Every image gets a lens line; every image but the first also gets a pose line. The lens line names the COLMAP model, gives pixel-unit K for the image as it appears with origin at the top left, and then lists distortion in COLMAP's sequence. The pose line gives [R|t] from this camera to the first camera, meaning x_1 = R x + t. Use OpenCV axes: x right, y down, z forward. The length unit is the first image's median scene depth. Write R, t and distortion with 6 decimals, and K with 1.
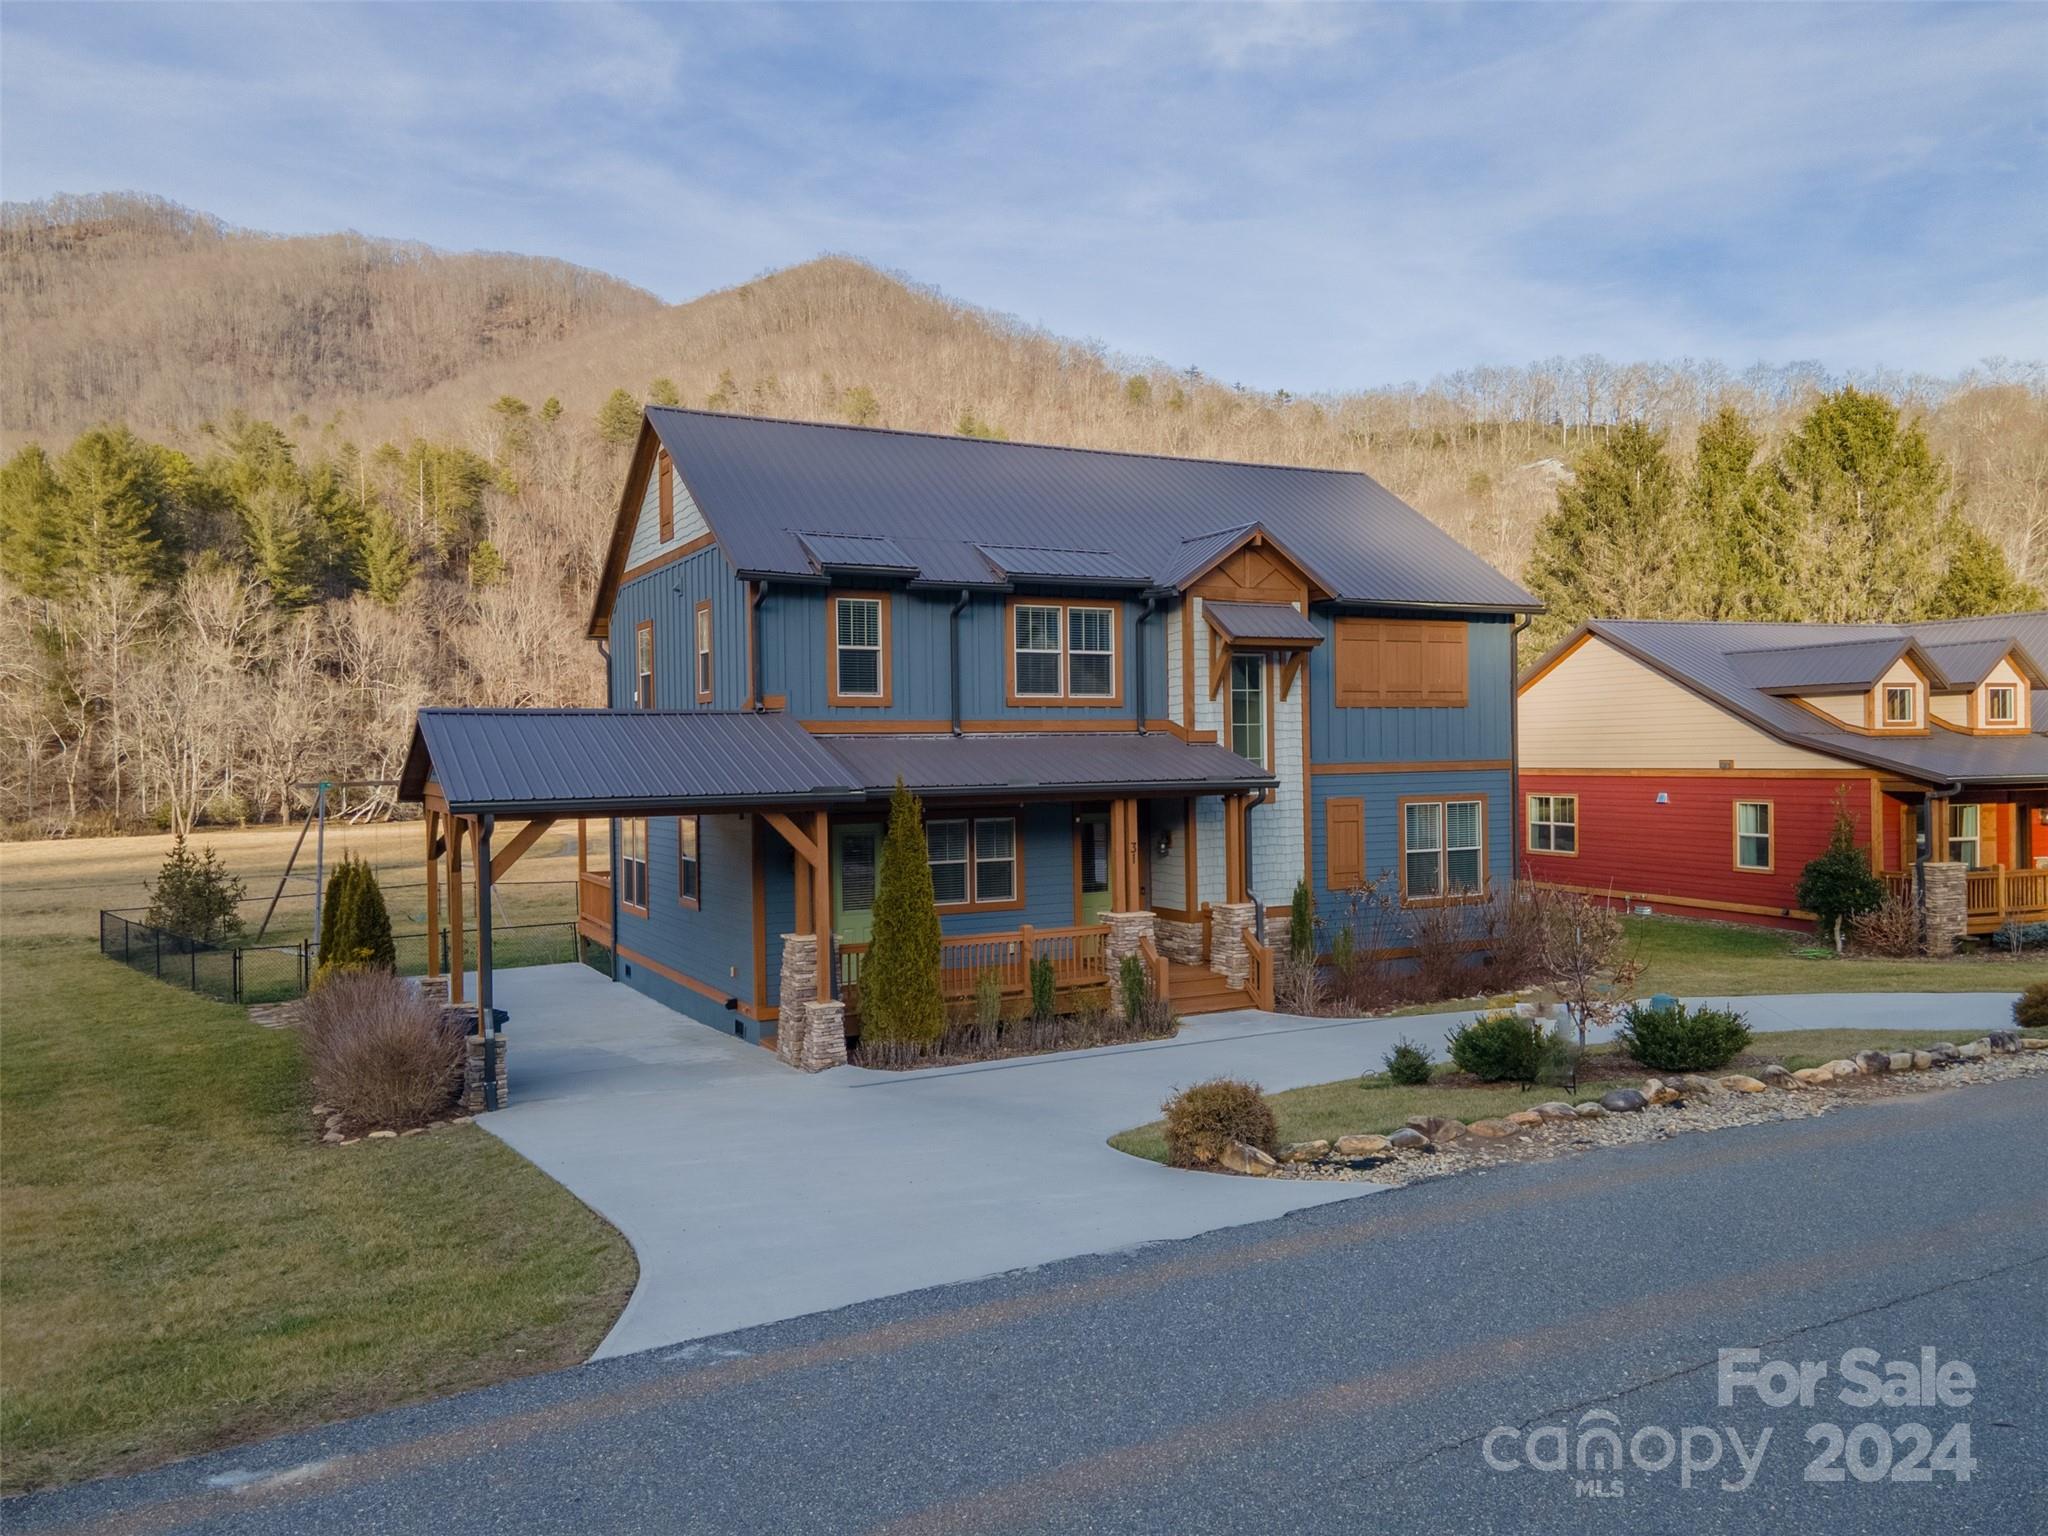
lens RADIAL K [[1487.3, 0, 1016.0], [0, 1487.3, 765.7], [0, 0, 1]] dist [0.034572, 0.010480]
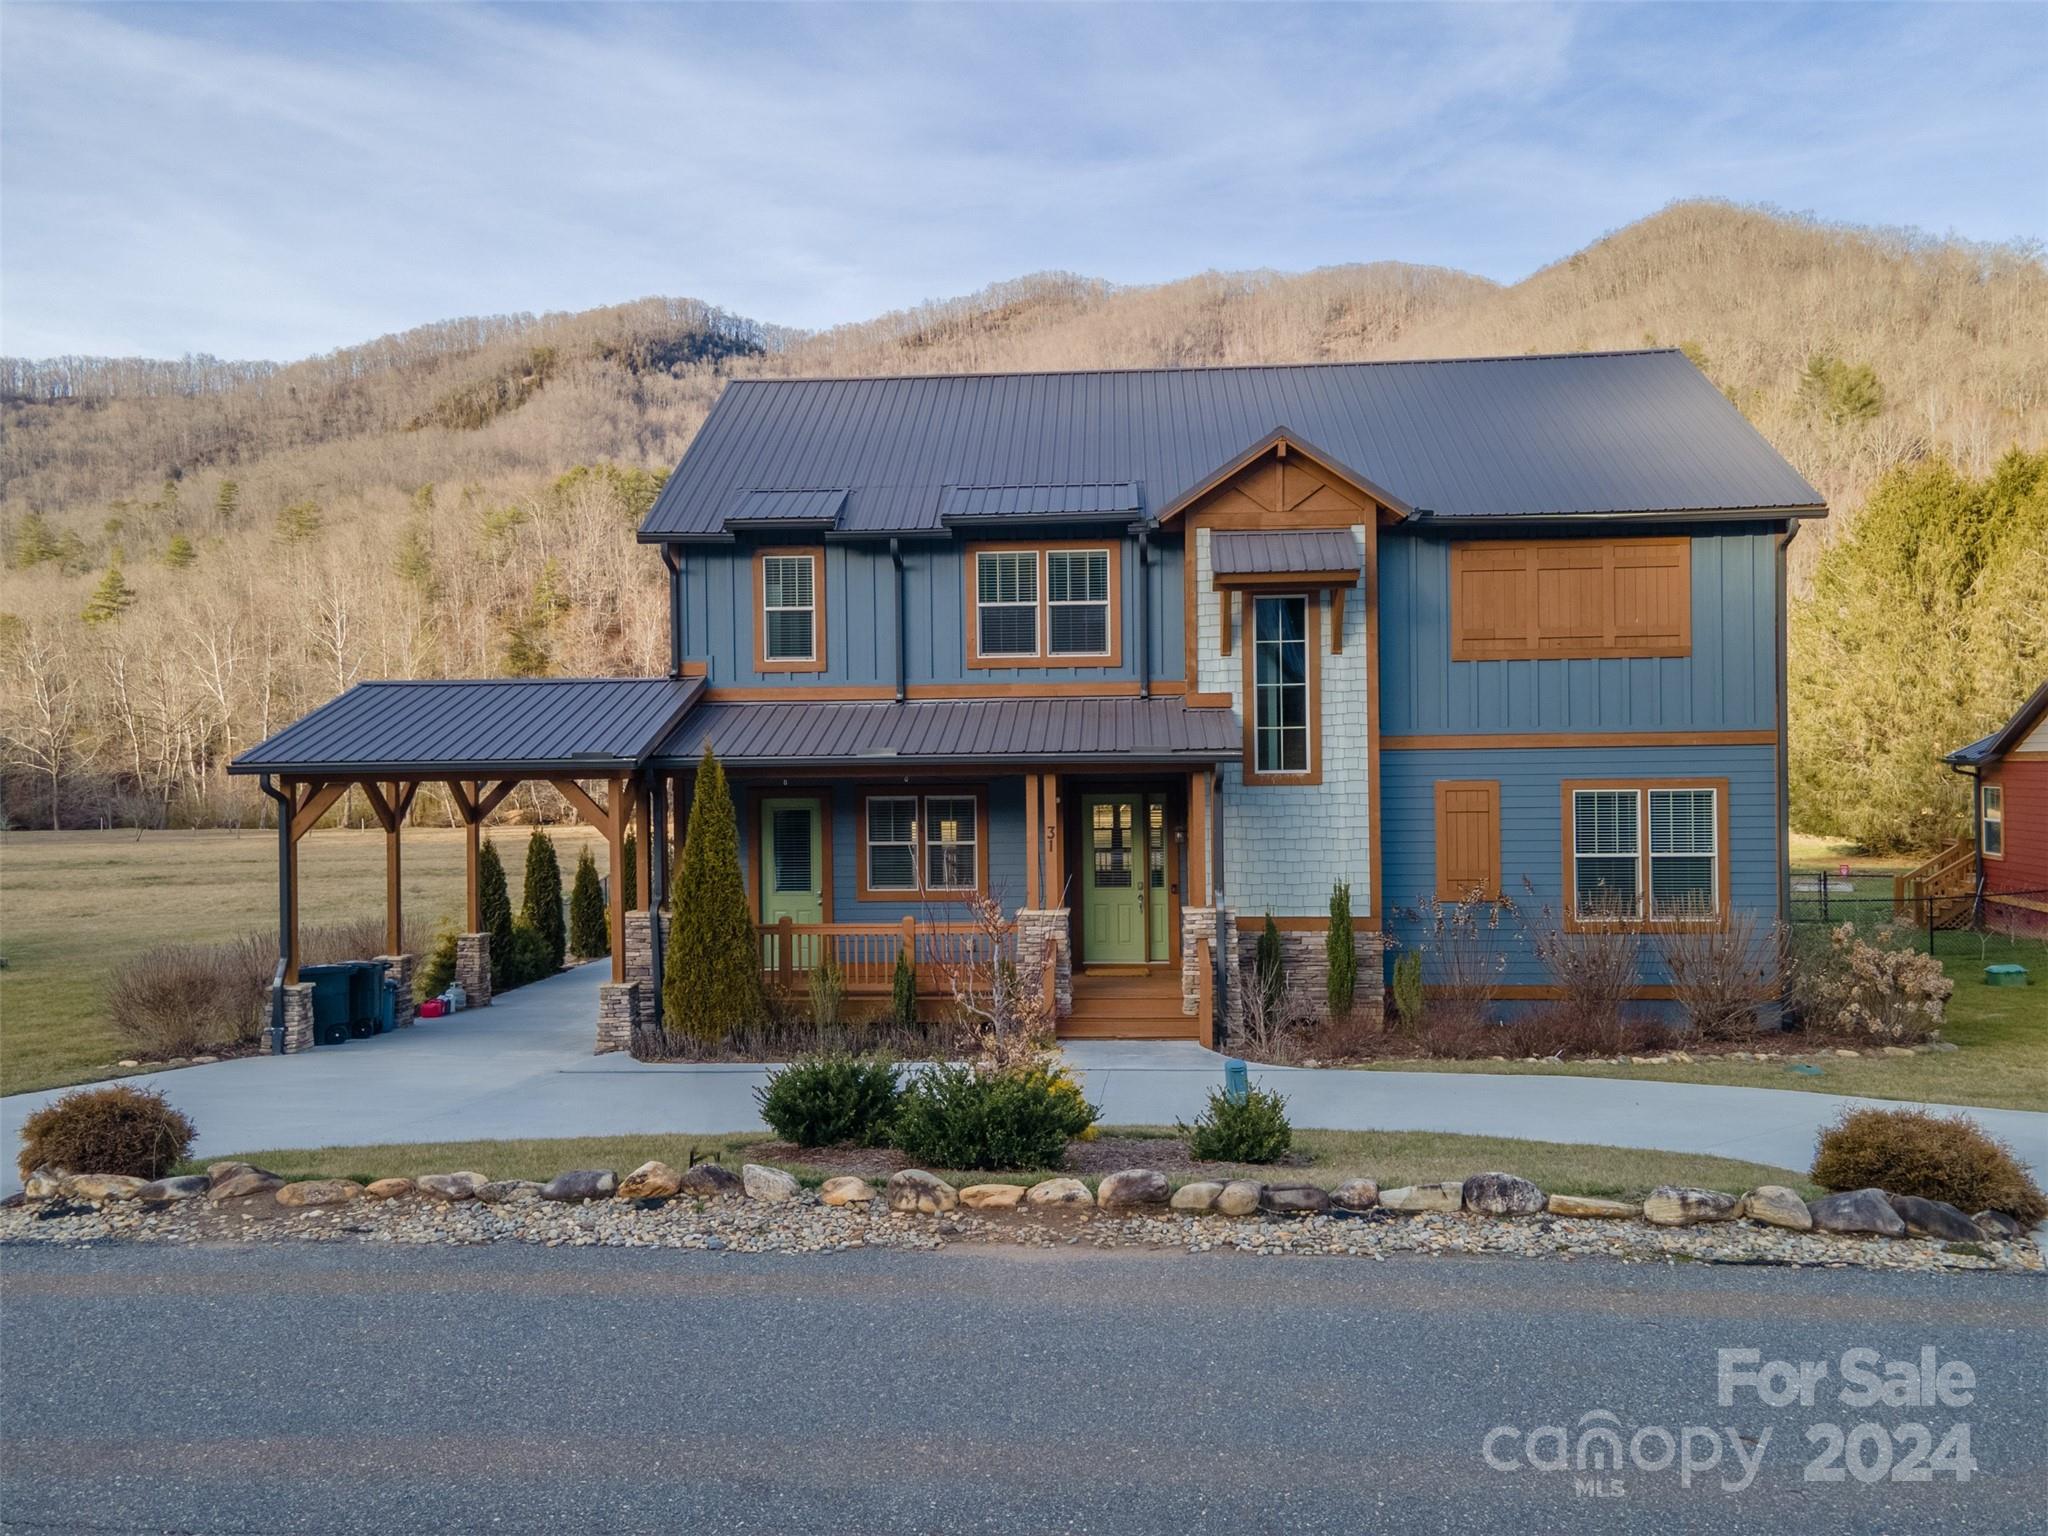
lens RADIAL K [[1487.3, 0, 1025.2], [0, 1487.3, 771.1], [0, 0, 1]] dist [0.034572, 0.010480]
pose [[0.853076, 0.007506, -0.521733, 0.444533], [-0.004627, 0.999966, 0.006820, 0.013246], [0.521766, -0.003404, 0.853082, 0.248036]]
